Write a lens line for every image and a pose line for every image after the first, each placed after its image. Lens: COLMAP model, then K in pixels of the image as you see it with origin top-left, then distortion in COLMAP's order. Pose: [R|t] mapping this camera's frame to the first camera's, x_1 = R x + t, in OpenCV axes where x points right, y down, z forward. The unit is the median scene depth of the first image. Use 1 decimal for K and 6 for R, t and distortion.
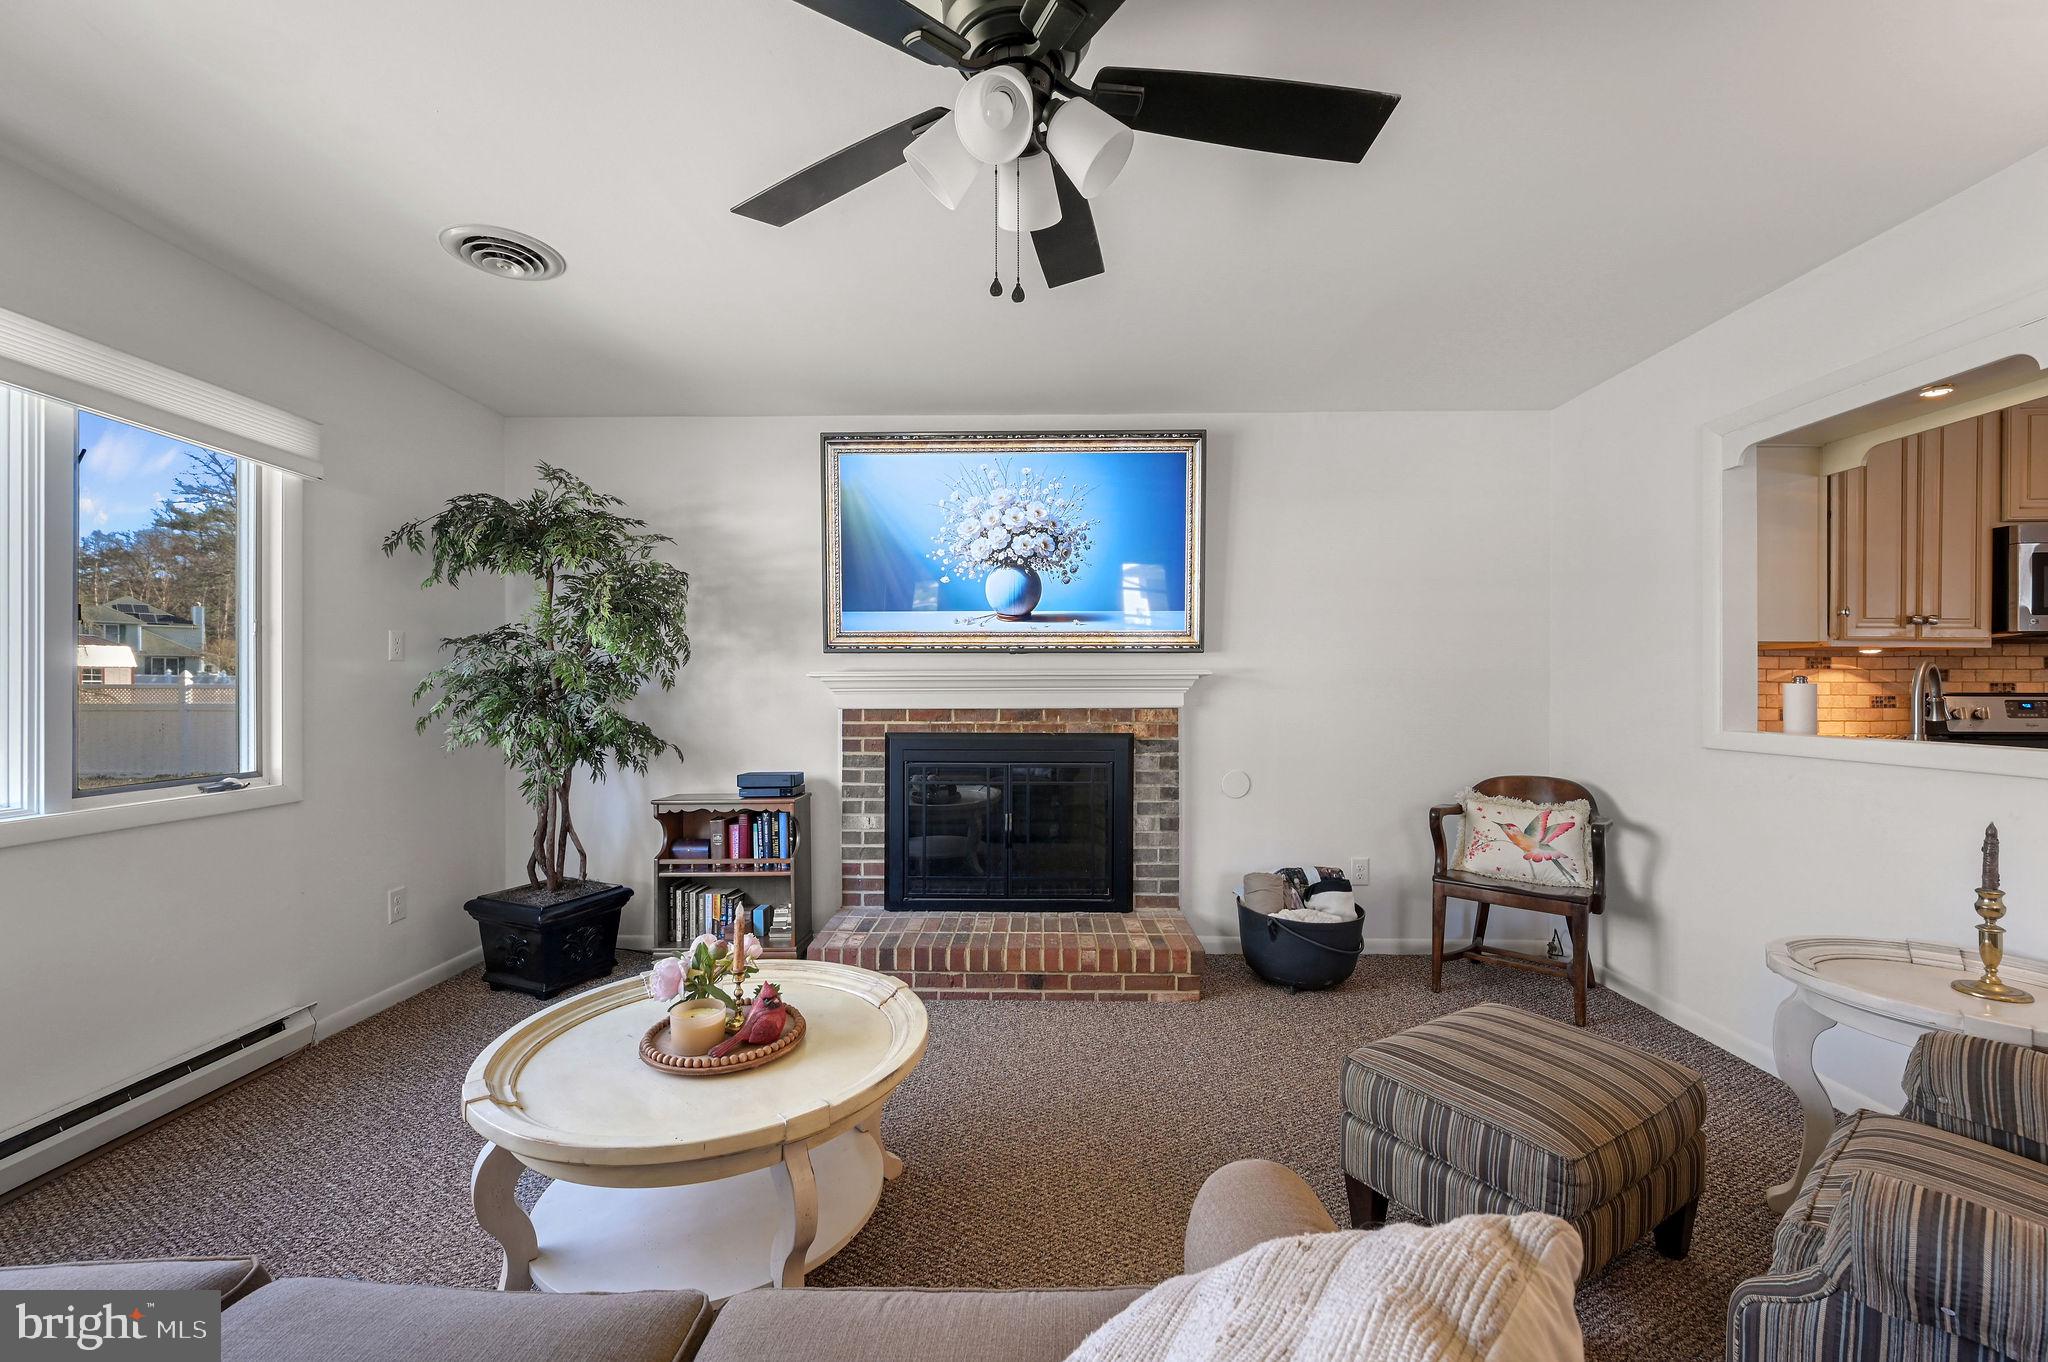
lens RADIAL K [[806.8, 0, 1018.3], [0, 806.8, 691.1], [0, 0, 1]] dist [0.002604, 0.000269]
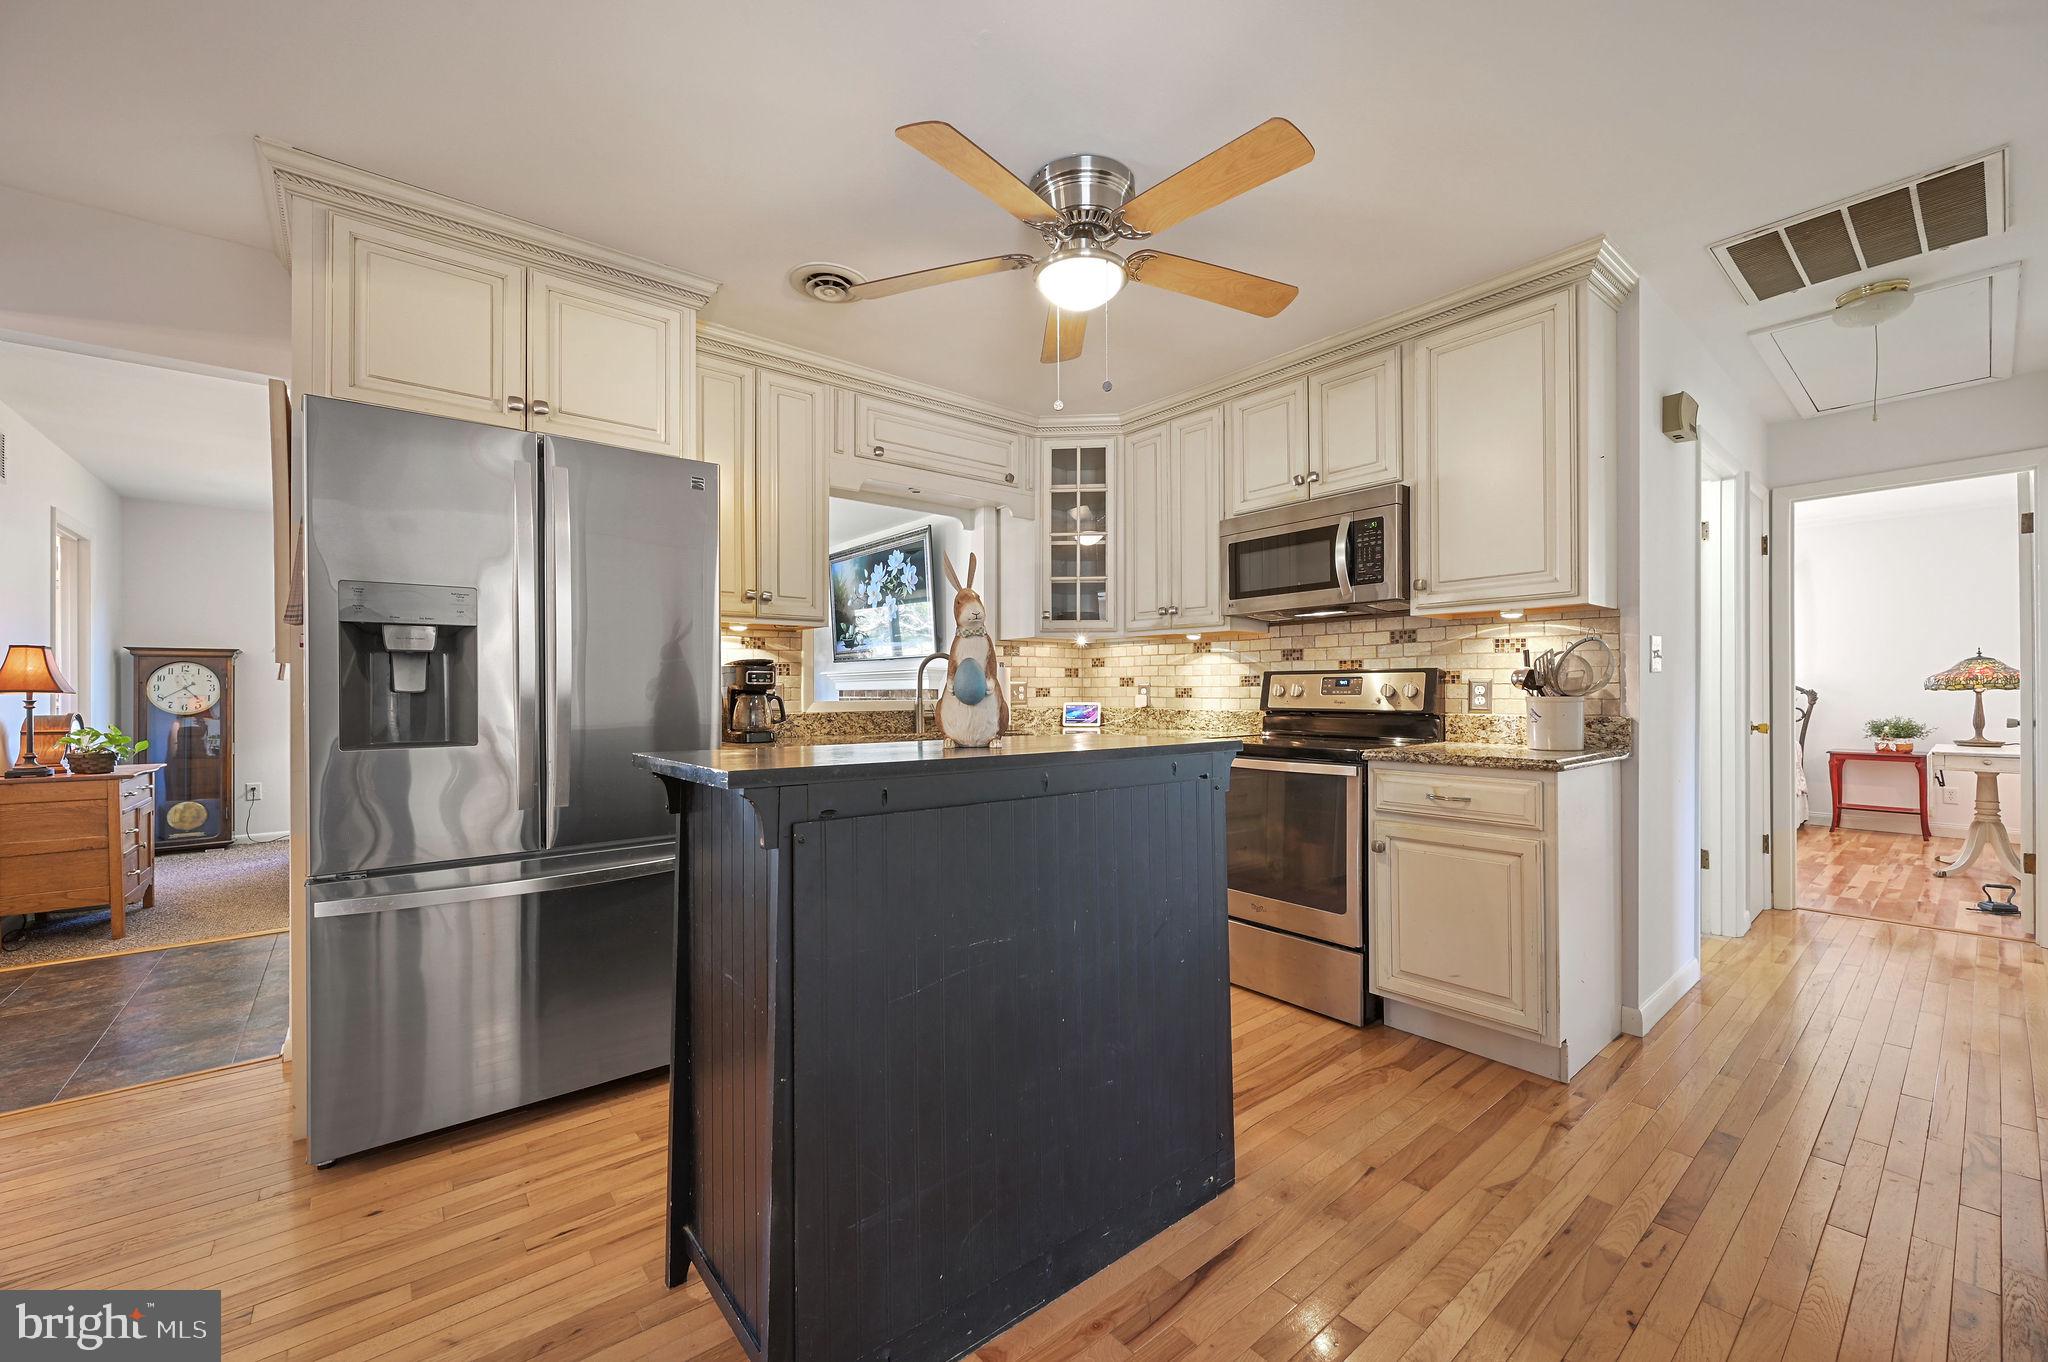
lens RADIAL K [[806.8, 0, 1025.5], [0, 806.8, 683.8], [0, 0, 1]] dist [0.002604, 0.000269]
pose [[0.644959, -0.008422, -0.764171, 1.654325], [0.002409, 0.999957, -0.008987, 0.025780], [0.764213, 0.003955, 0.644951, 0.063098]]
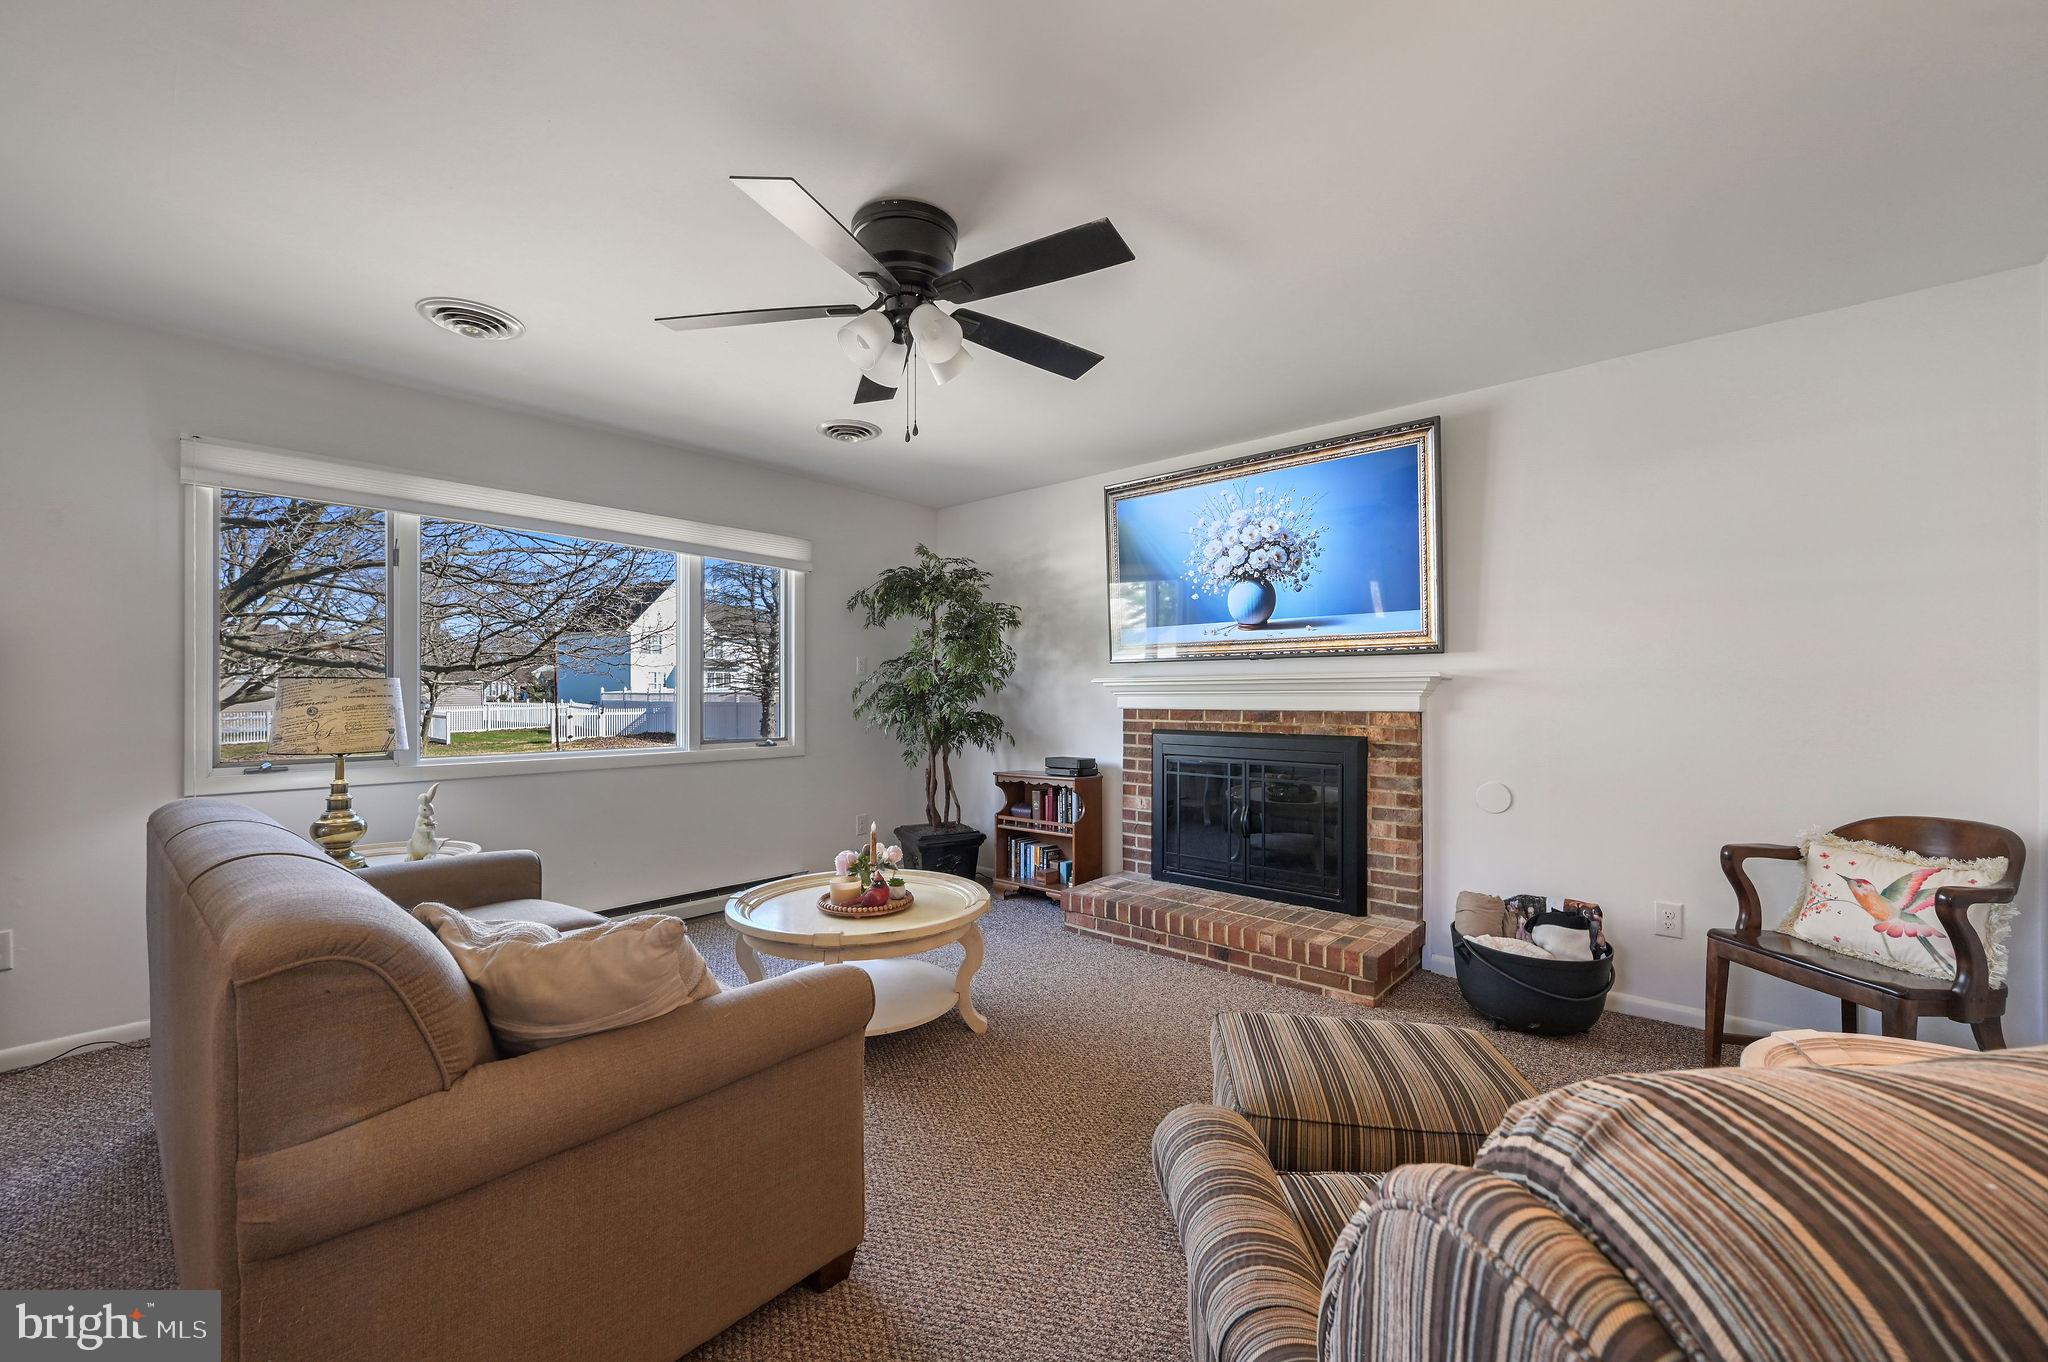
lens RADIAL K [[806.8, 0, 1035.3], [0, 806.8, 692.1], [0, 0, 1]] dist [0.002604, 0.000269]
pose [[0.765173, -0.000786, -0.643825, 0.479838], [-0.000731, 0.999998, -0.002089, -0.000226], [0.643825, 0.002068, 0.765170, -0.021220]]
